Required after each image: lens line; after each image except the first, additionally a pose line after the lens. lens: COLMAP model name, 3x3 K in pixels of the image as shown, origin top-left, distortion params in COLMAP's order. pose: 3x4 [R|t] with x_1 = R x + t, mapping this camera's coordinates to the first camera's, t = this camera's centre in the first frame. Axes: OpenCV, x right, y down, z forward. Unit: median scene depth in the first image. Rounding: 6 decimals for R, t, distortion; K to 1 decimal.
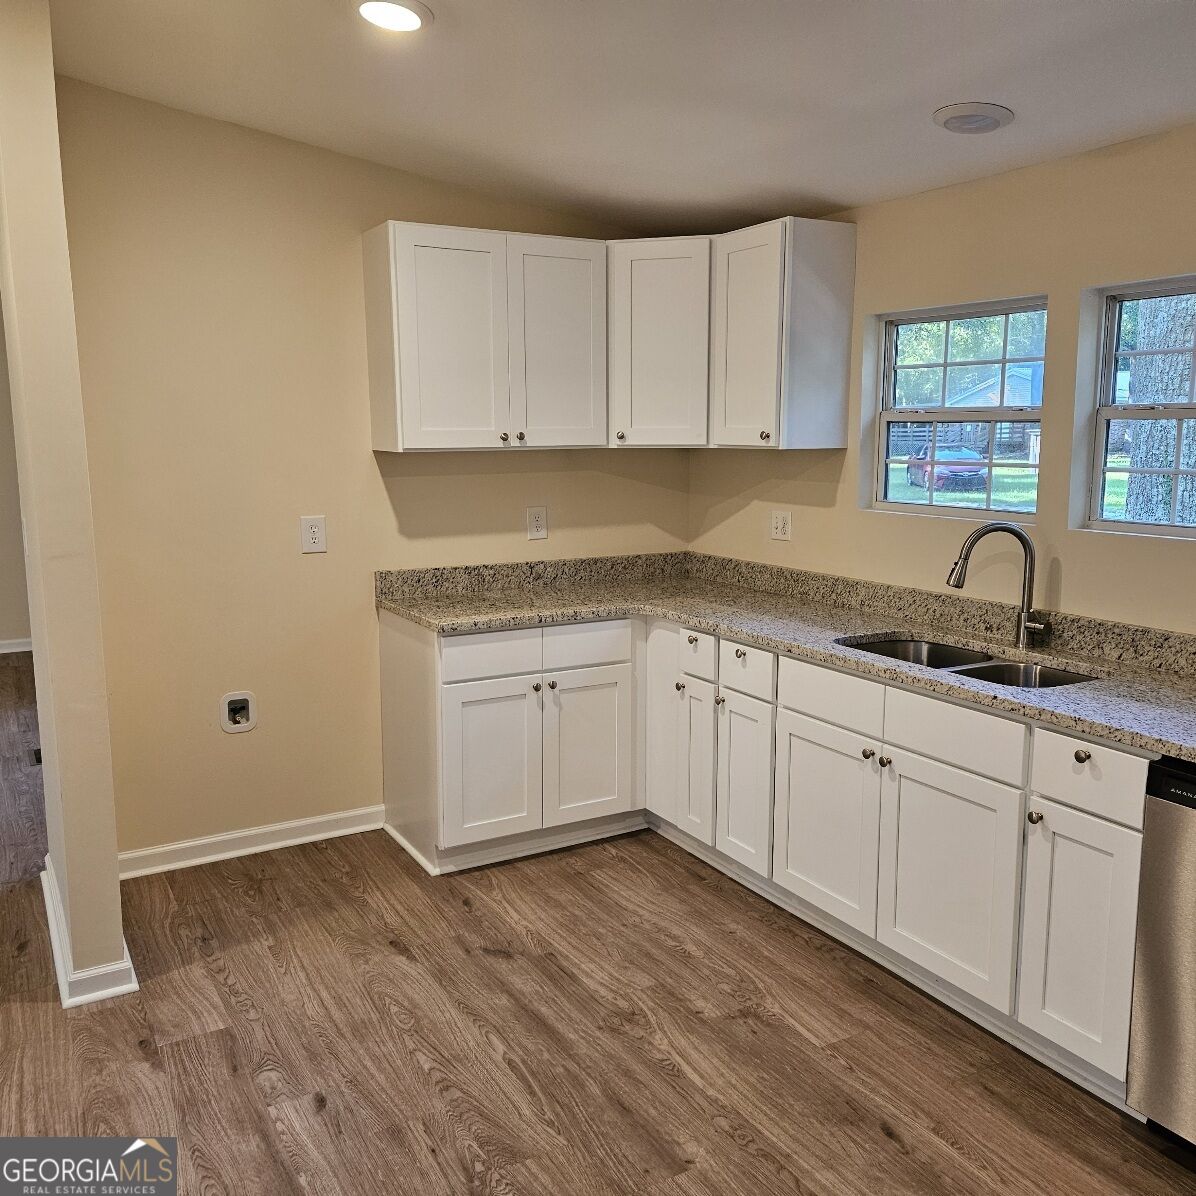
lens RADIAL K [[1067.4, 0, 601.5], [0, 1067.4, 599.7], [0, 0, 1]] dist [0.078958, -0.067579]
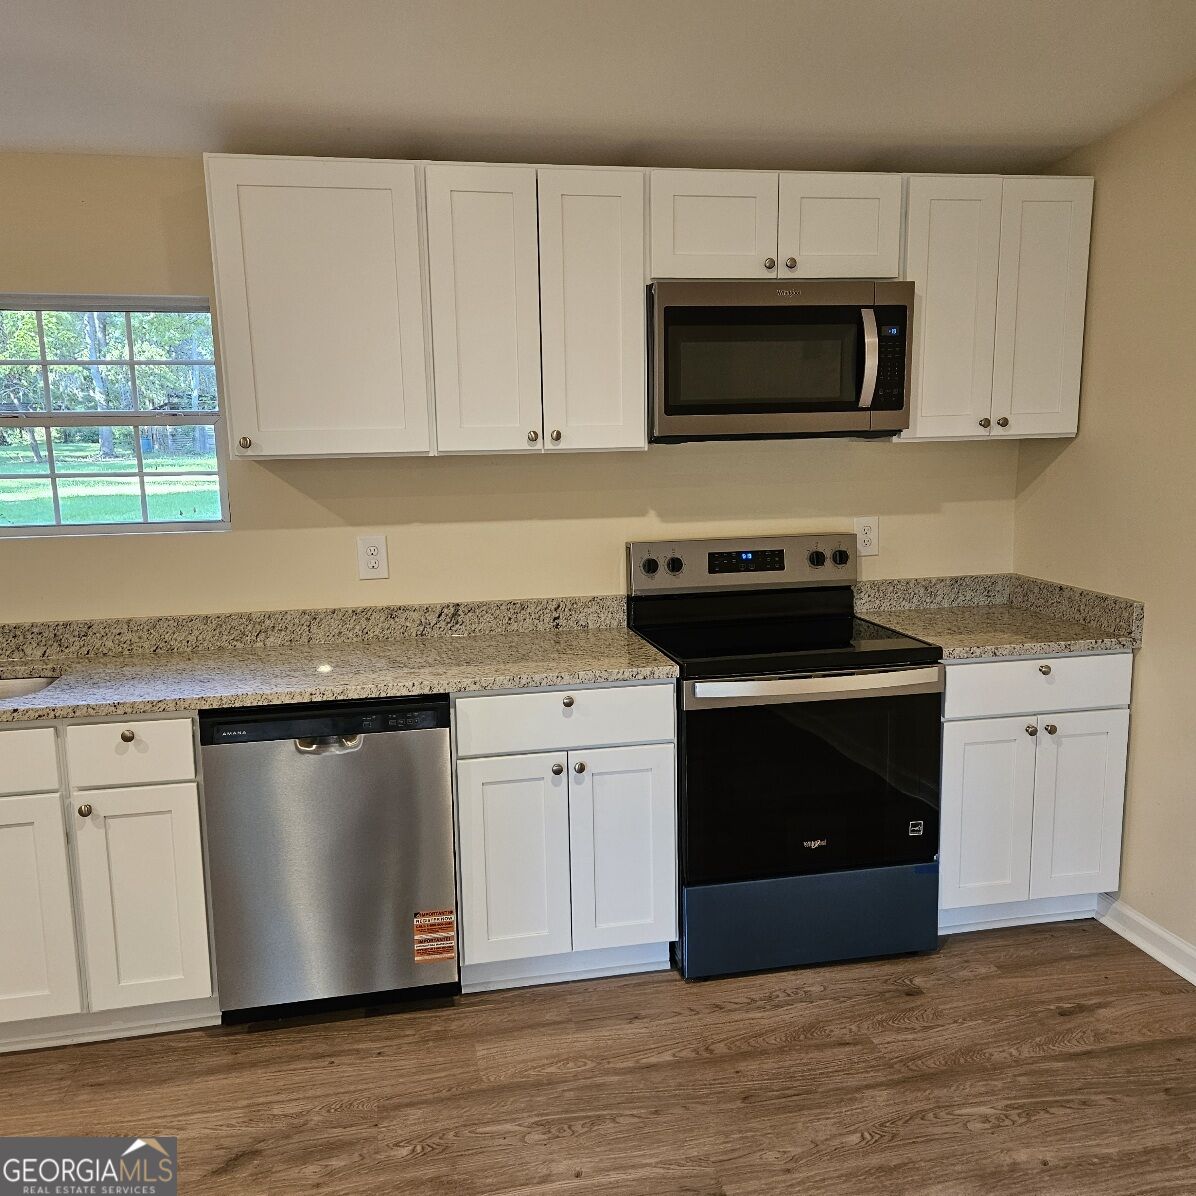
lens RADIAL K [[1066.6, 0, 599.6], [0, 1066.6, 608.3], [0, 0, 1]] dist [0.082985, -0.073694]
pose [[0.312577, -0.163829, 0.935658, -0.326418], [0.164378, 0.979483, 0.116588, -0.024357], [-0.935562, 0.117359, 0.333094, 0.142242]]
